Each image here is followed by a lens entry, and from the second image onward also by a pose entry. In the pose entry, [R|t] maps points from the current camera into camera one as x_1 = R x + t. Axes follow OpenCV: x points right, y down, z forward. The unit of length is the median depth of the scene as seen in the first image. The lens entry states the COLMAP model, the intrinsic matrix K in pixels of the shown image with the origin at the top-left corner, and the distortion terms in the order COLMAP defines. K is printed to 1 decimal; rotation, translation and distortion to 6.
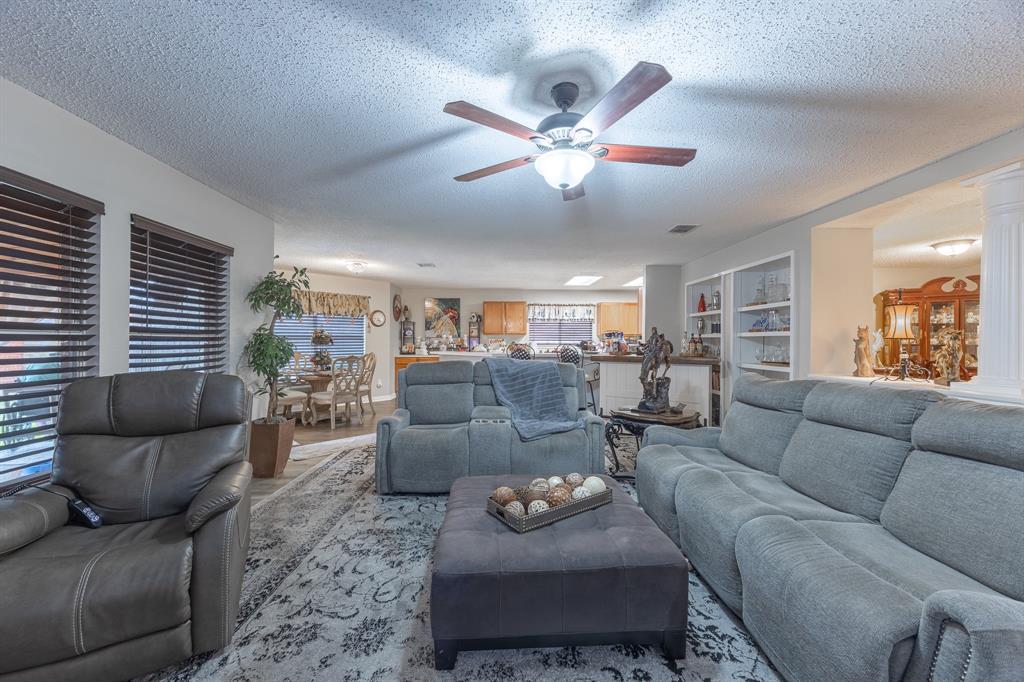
lens RADIAL K [[394.3, 0, 514.0], [0, 394.3, 339.1], [0, 0, 1]] dist [0.007274, -0.000001]
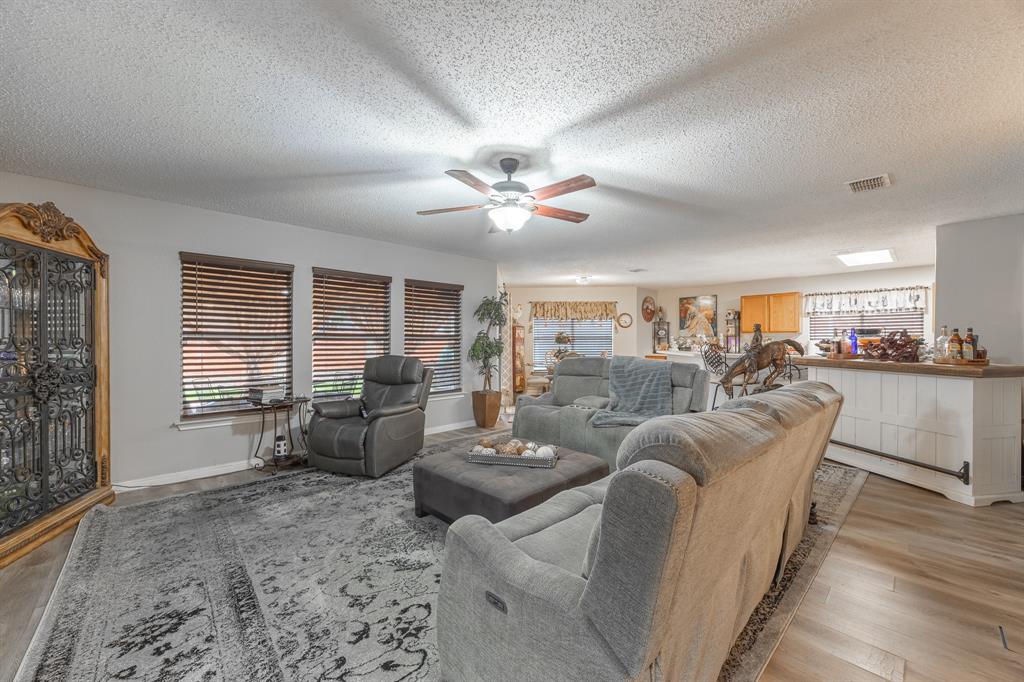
lens RADIAL K [[394.3, 0, 514.4], [0, 394.3, 342.8], [0, 0, 1]] dist [0.007274, -0.000001]
pose [[0.667876, 0.002554, -0.744268, 0.280944], [0.005820, 0.999946, 0.008653, -0.000376], [0.744250, -0.010111, 0.667825, 0.018280]]
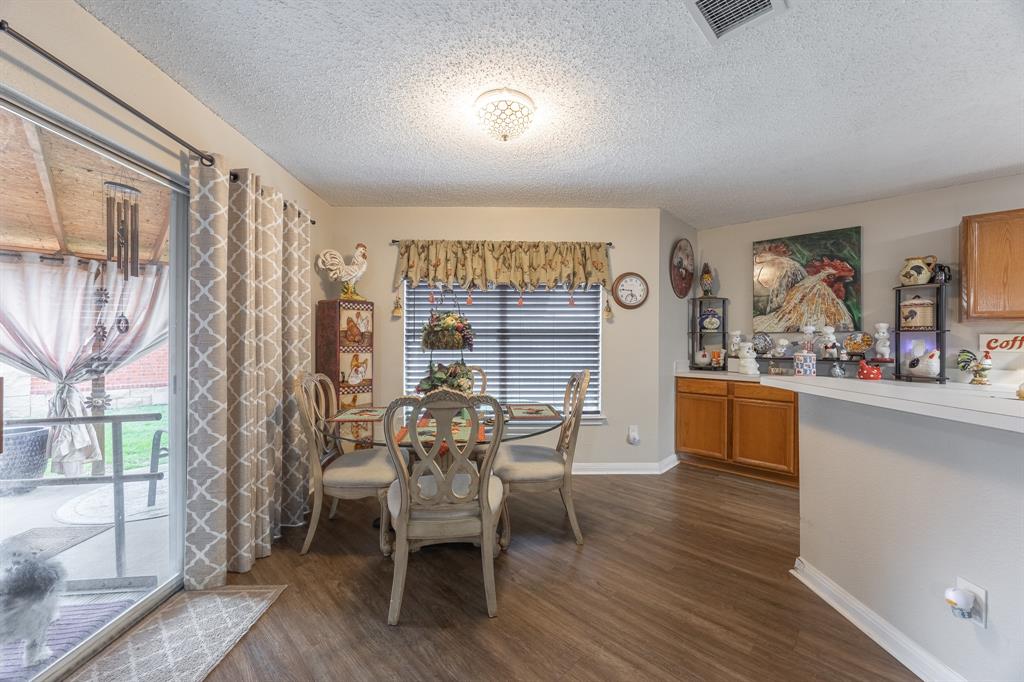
lens RADIAL K [[394.3, 0, 510.3], [0, 394.3, 340.3], [0, 0, 1]] dist [0.007274, -0.000001]
pose [[0.701116, 0.004454, -0.713033, -0.119362], [0.000376, 0.999978, 0.006616, 0.001398], [0.713047, -0.004906, 0.701099, 0.587982]]
